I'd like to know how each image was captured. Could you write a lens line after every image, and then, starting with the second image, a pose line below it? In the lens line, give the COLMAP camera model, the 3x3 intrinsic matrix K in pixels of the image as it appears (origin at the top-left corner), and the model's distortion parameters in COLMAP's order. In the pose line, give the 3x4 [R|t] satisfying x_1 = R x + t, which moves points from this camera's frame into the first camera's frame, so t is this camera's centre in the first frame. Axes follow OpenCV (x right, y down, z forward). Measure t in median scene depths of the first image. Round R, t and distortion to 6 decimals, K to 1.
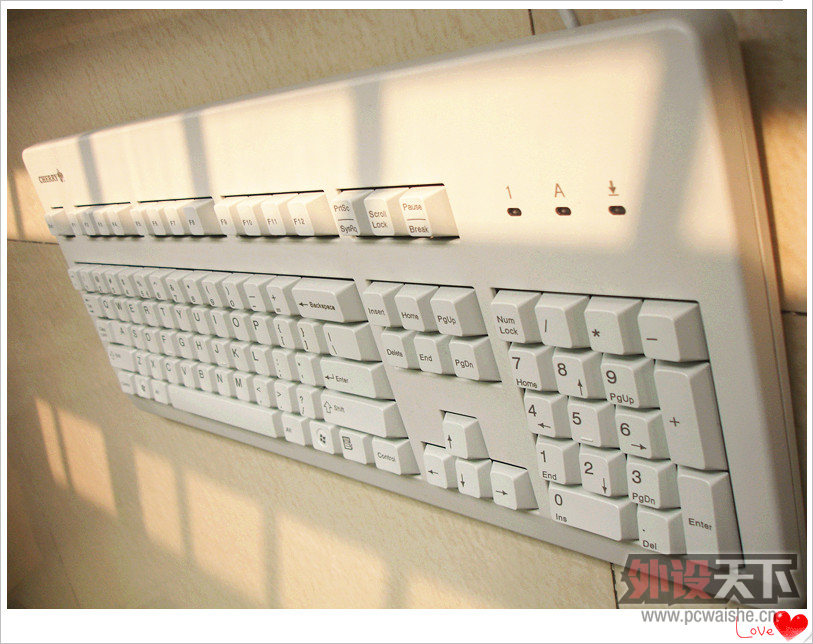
lens RADIAL K [[889.4, 0, 406.5], [0, 889.4, 322.0], [0, 0, 1]] dist [-0.071778, -0.153641]
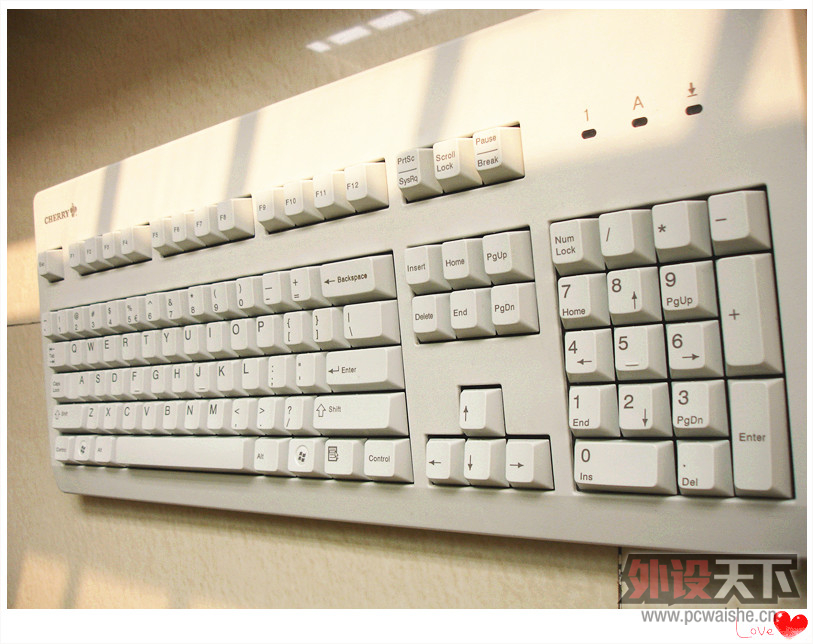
lens RADIAL K [[889.4, 0, 406.5], [0, 889.4, 322.0], [0, 0, 1]] dist [-0.071778, -0.153641]
pose [[0.976025, 0.203179, 0.078066, -0.126593], [-0.154297, 0.898832, -0.410237, 0.526028], [-0.153519, 0.388356, 0.908632, 0.122352]]
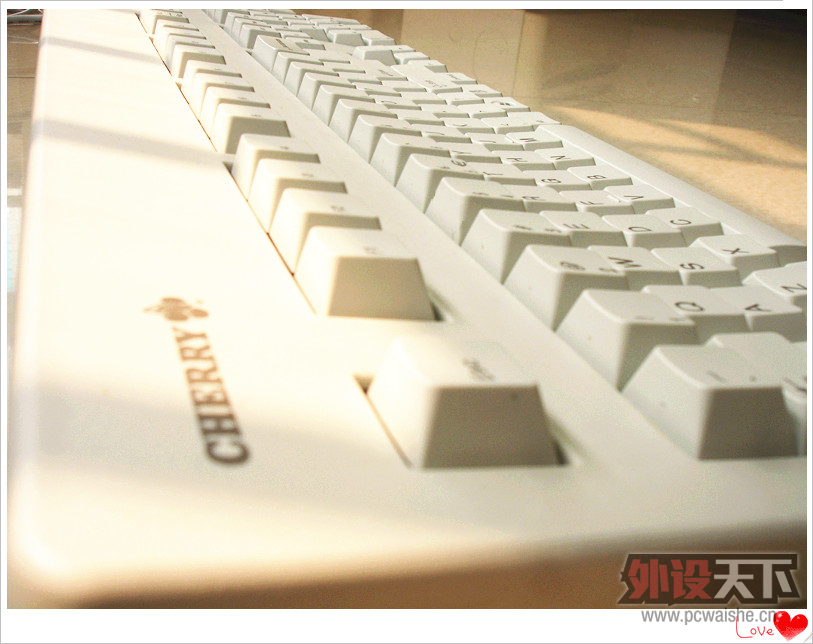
lens RADIAL K [[889.4, 0, 406.5], [0, 889.4, 322.0], [0, 0, 1]] dist [-0.071778, -0.153641]
pose [[-0.101833, 0.330538, 0.938283, -1.057857], [0.880150, -0.409652, 0.239836, -0.295999], [0.463644, 0.850253, -0.249207, 1.874720]]
